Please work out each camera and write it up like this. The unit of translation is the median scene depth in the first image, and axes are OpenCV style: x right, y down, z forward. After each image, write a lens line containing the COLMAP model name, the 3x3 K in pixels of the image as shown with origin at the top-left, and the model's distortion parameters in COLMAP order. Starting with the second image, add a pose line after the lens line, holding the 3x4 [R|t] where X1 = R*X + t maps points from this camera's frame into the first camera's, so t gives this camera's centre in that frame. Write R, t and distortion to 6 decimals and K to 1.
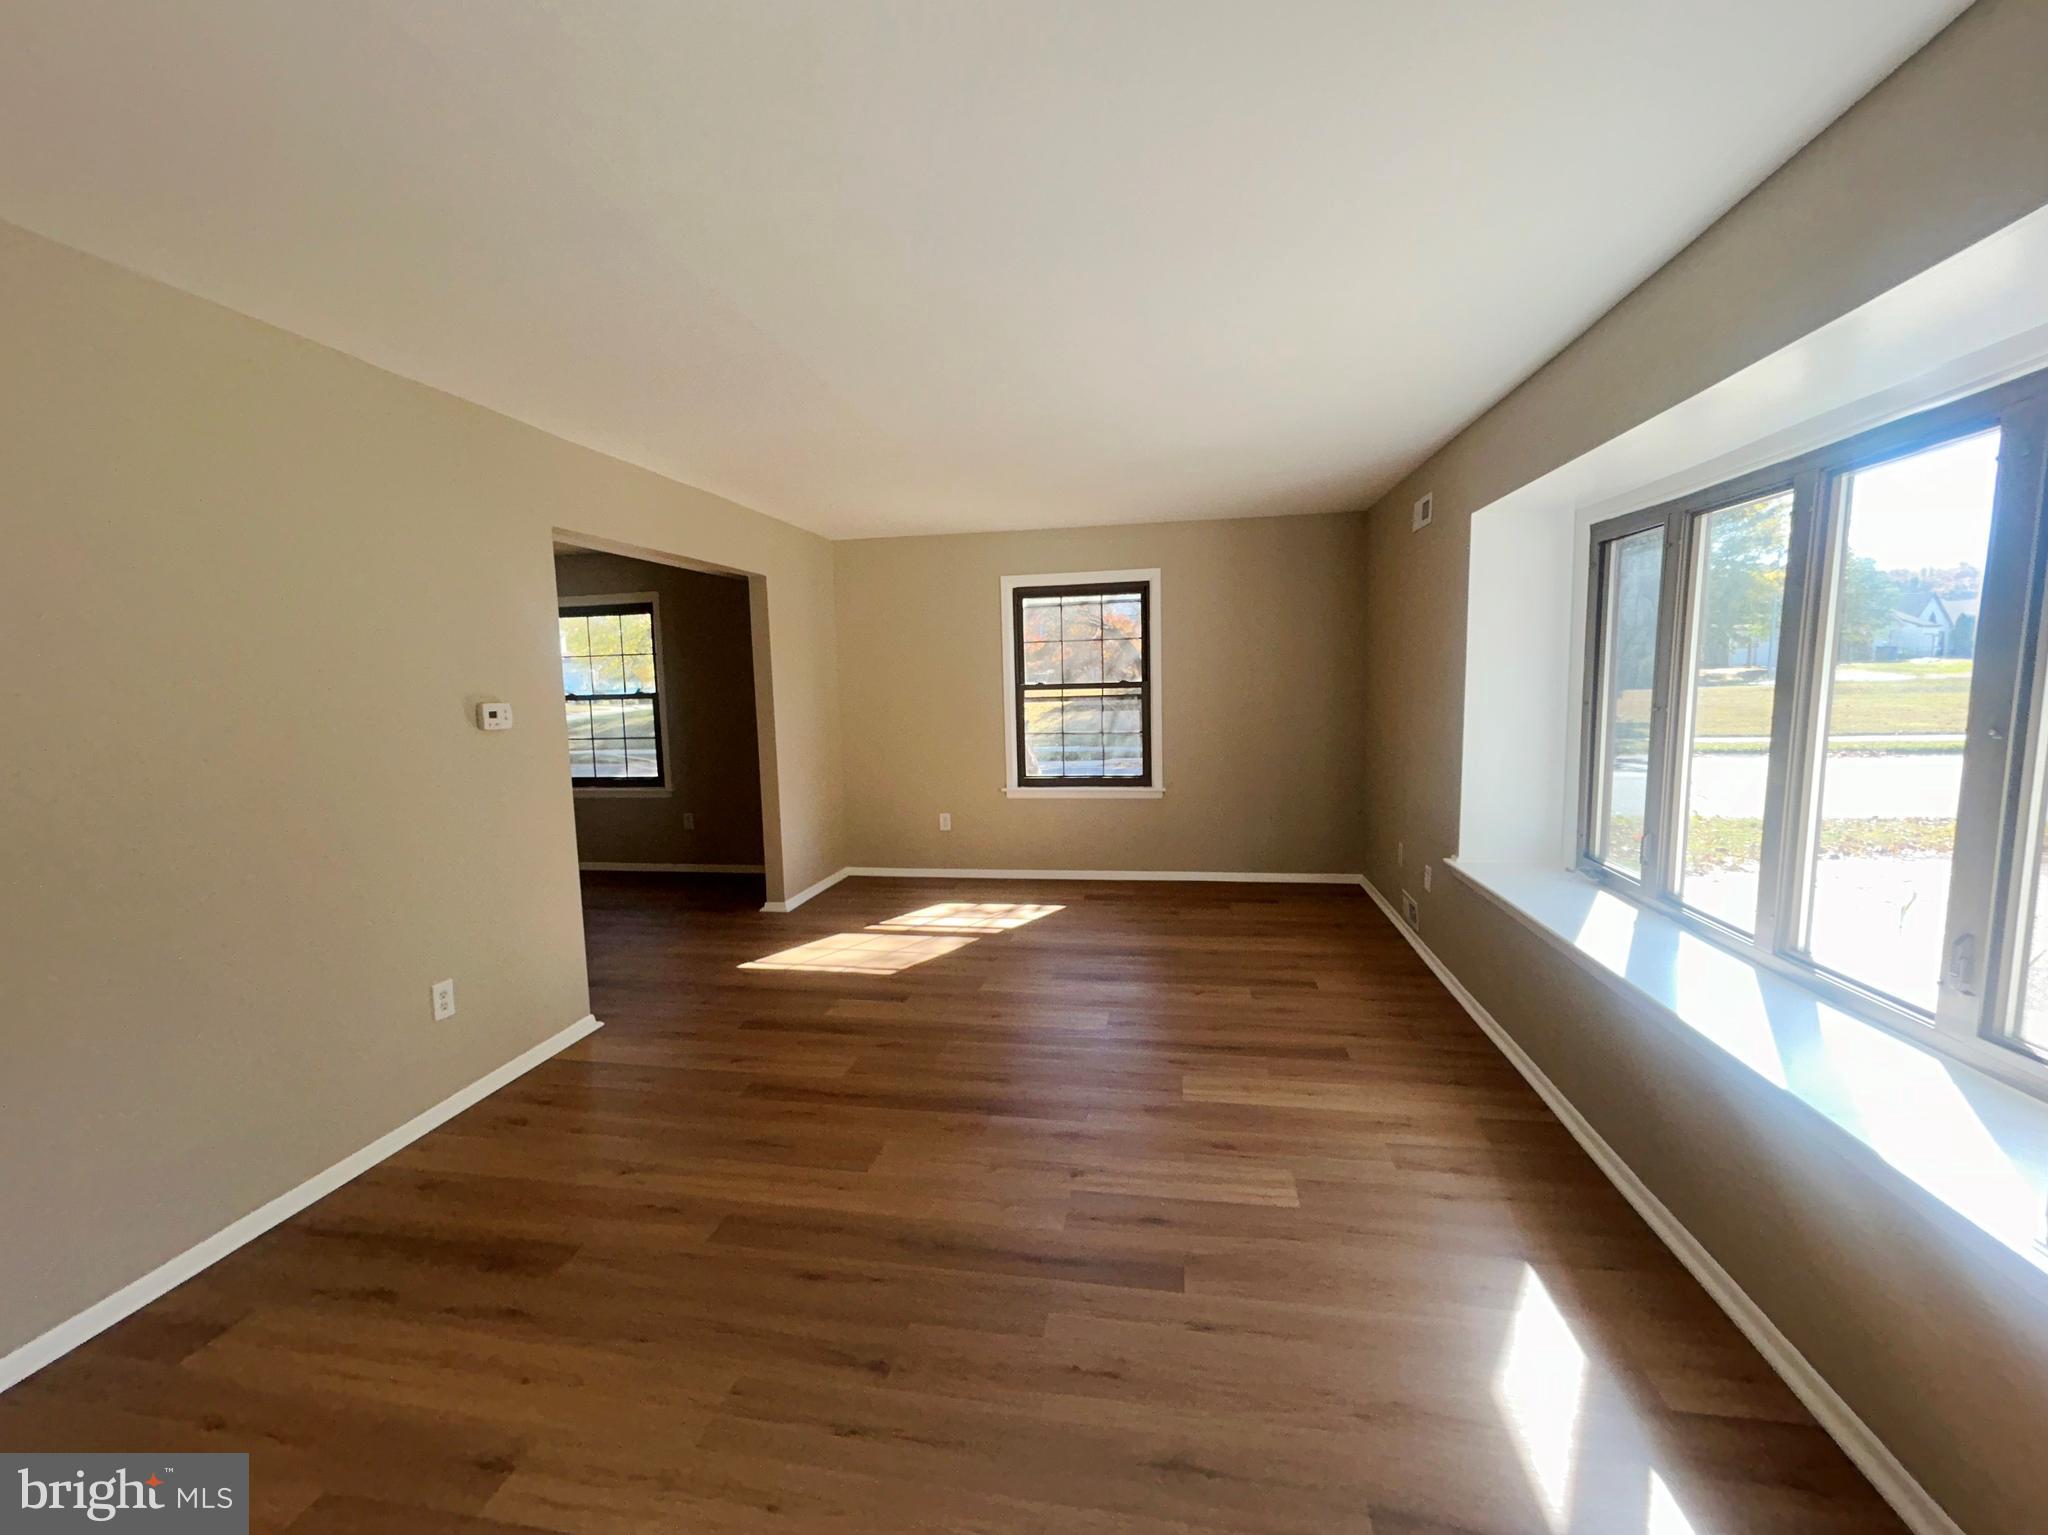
lens RADIAL K [[848.2, 0, 1024.3], [0, 848.2, 764.3], [0, 0, 1]] dist [0.000393, -0.000193]
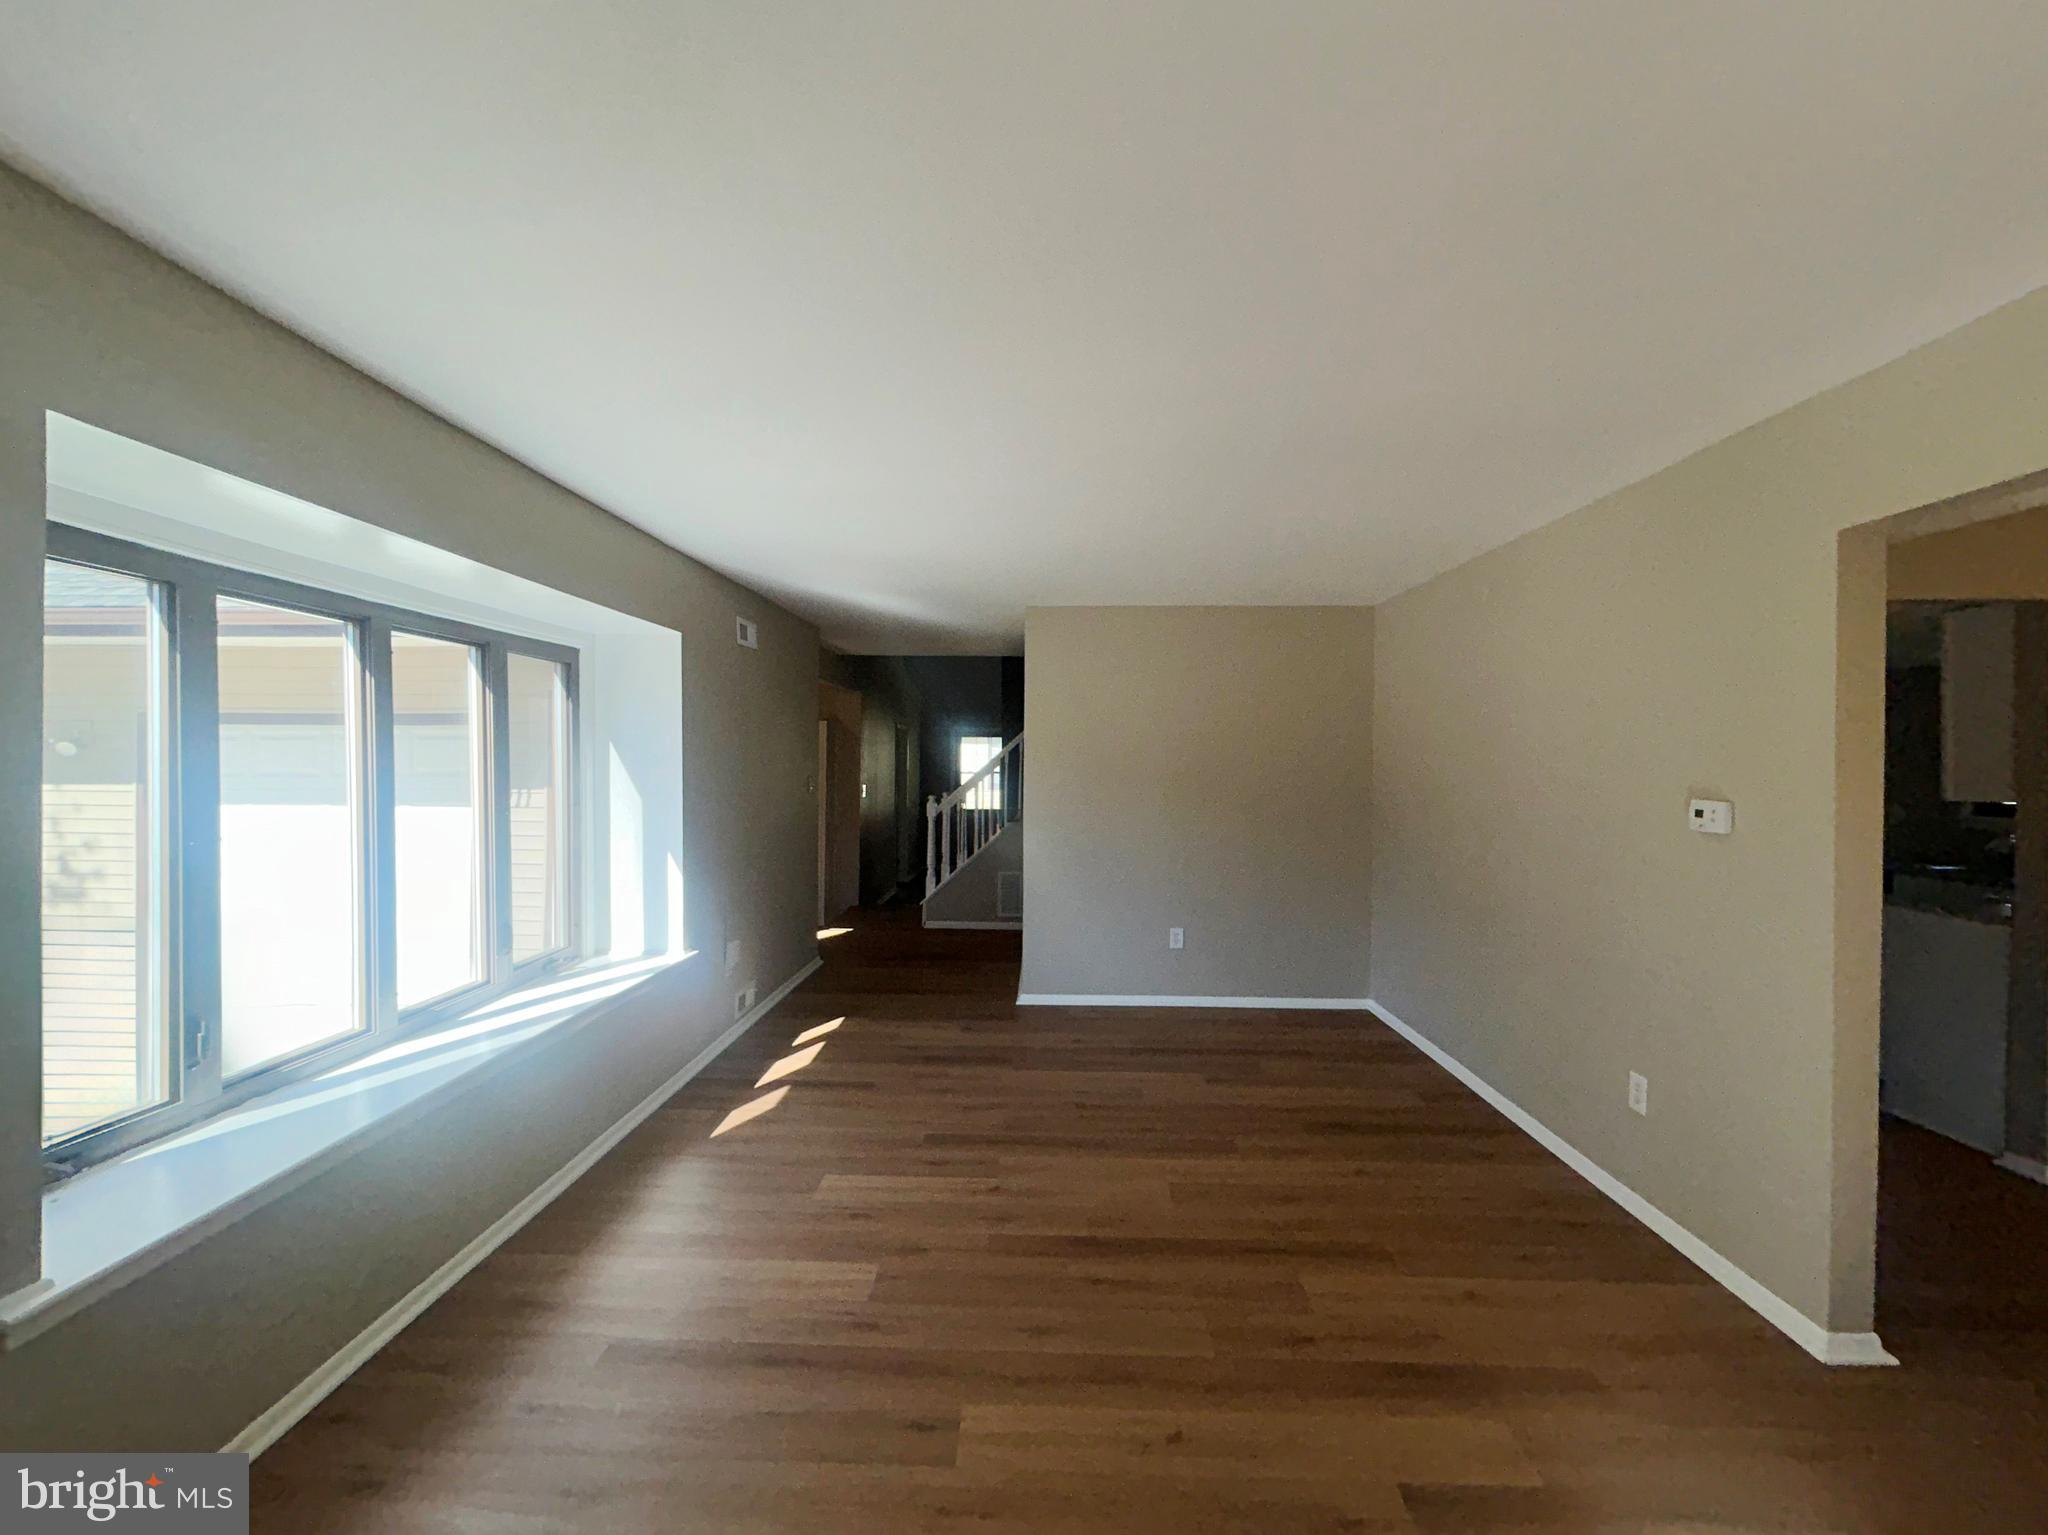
lens RADIAL K [[848.2, 0, 1024.3], [0, 848.2, 764.3], [0, 0, 1]] dist [0.000393, -0.000193]
pose [[-0.987483, 0.017160, -0.156788, 0.170604], [0.001112, 0.994797, 0.101869, -0.205620], [0.157720, 0.100420, -0.982365, 1.827742]]
